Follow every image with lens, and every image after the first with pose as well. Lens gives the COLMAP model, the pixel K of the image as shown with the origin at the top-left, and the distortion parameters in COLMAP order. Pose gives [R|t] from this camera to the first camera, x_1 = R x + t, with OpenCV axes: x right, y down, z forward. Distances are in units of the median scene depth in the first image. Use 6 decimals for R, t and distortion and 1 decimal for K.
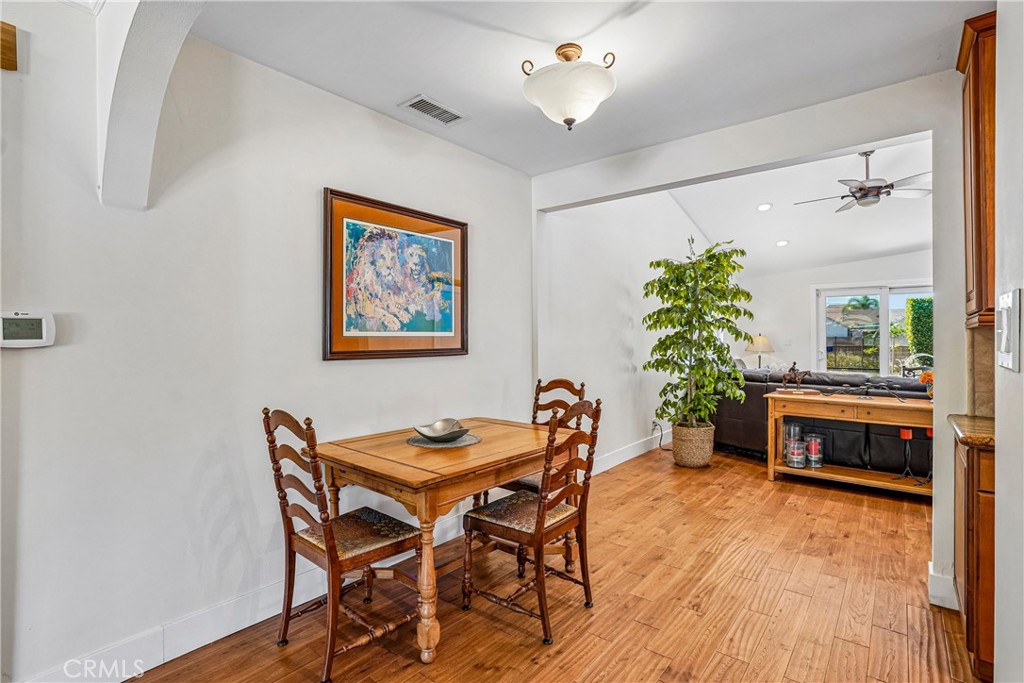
lens RADIAL K [[477.4, 0, 515.2], [0, 477.4, 344.8], [0, 0, 1]] dist [-0.035110, 0.000337]
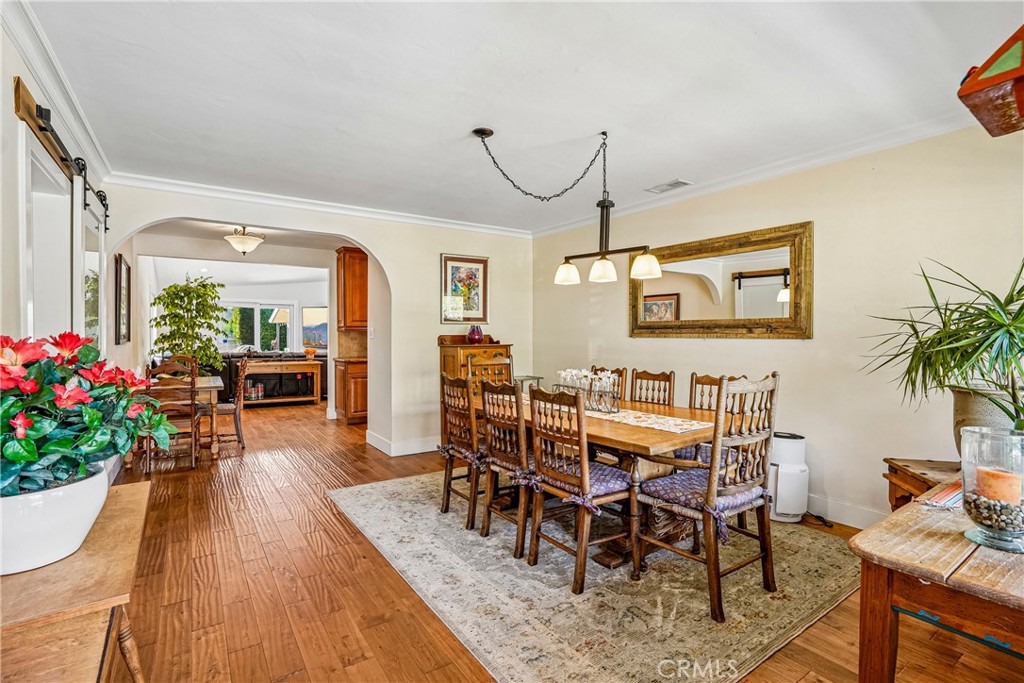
lens RADIAL K [[484.2, 0, 496.7], [0, 484.2, 332.6], [0, 0, 1]] dist [-0.034525, 0.000397]
pose [[0.305694, 0.006111, 0.952110, -1.004924], [0.010187, 0.999901, -0.009688, 0.009943], [-0.952075, 0.012660, 0.305601, -0.580944]]
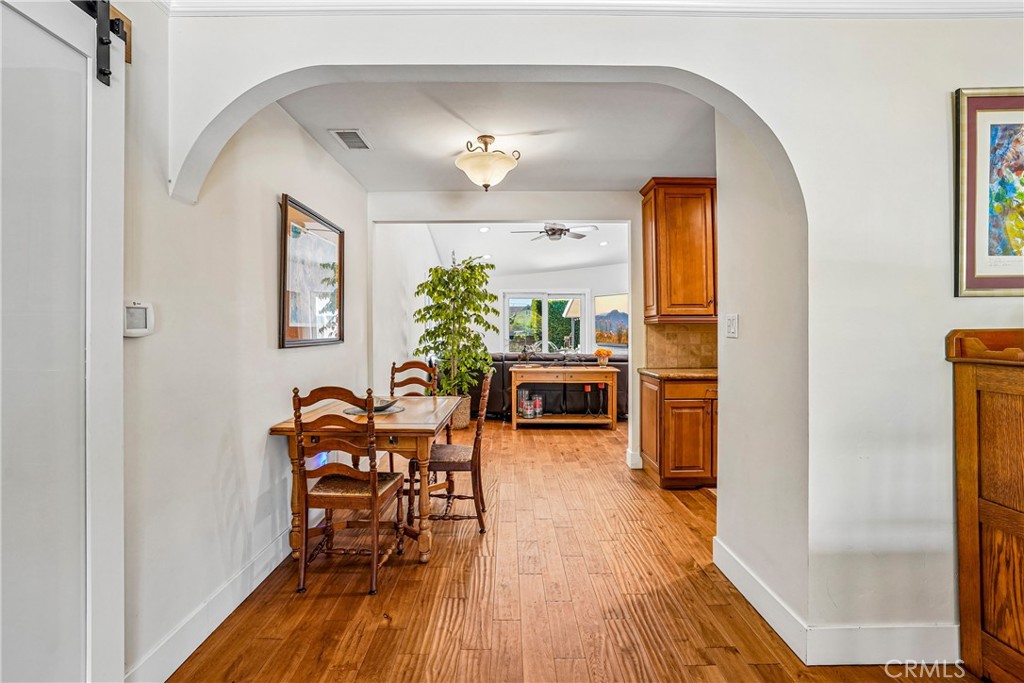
lens RADIAL K [[484.2, 0, 496.7], [0, 484.2, 332.6], [0, 0, 1]] dist [-0.034525, 0.000397]
pose [[0.785840, -0.003319, 0.618421, -0.409377], [0.008527, 0.999949, -0.005469, 0.003912], [-0.618371, 0.009571, 0.785828, -0.115531]]
